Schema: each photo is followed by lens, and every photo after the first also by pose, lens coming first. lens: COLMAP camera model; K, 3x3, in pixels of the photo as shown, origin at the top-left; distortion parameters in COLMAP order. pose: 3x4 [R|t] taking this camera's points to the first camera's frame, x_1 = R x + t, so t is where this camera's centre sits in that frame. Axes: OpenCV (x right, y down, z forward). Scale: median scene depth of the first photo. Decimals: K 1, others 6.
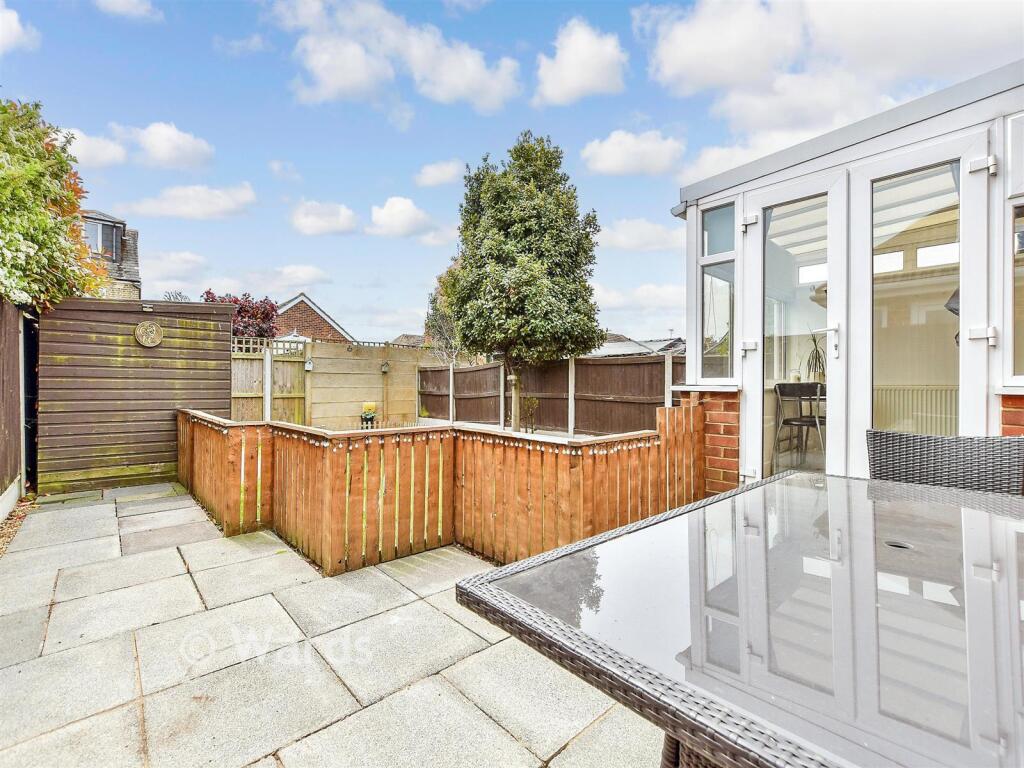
lens RADIAL K [[435.6, 0, 512.0], [0, 435.6, 384.0], [0, 0, 1]] dist [-0.000116, 0.000036]
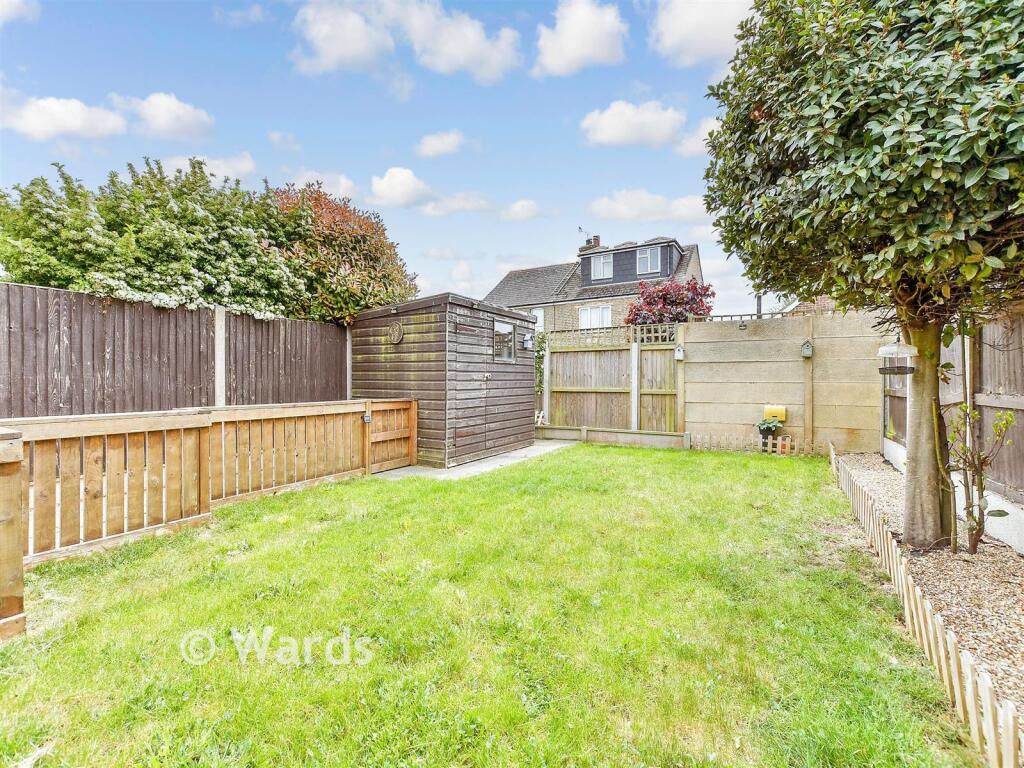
lens RADIAL K [[435.6, 0, 512.0], [0, 435.6, 384.0], [0, 0, 1]] dist [-0.000116, 0.000036]
pose [[0.376761, 0.014064, -0.926204, 0.133397], [0.003883, 0.999852, 0.016762, -0.002220], [0.926302, -0.009912, 0.376651, 0.432534]]
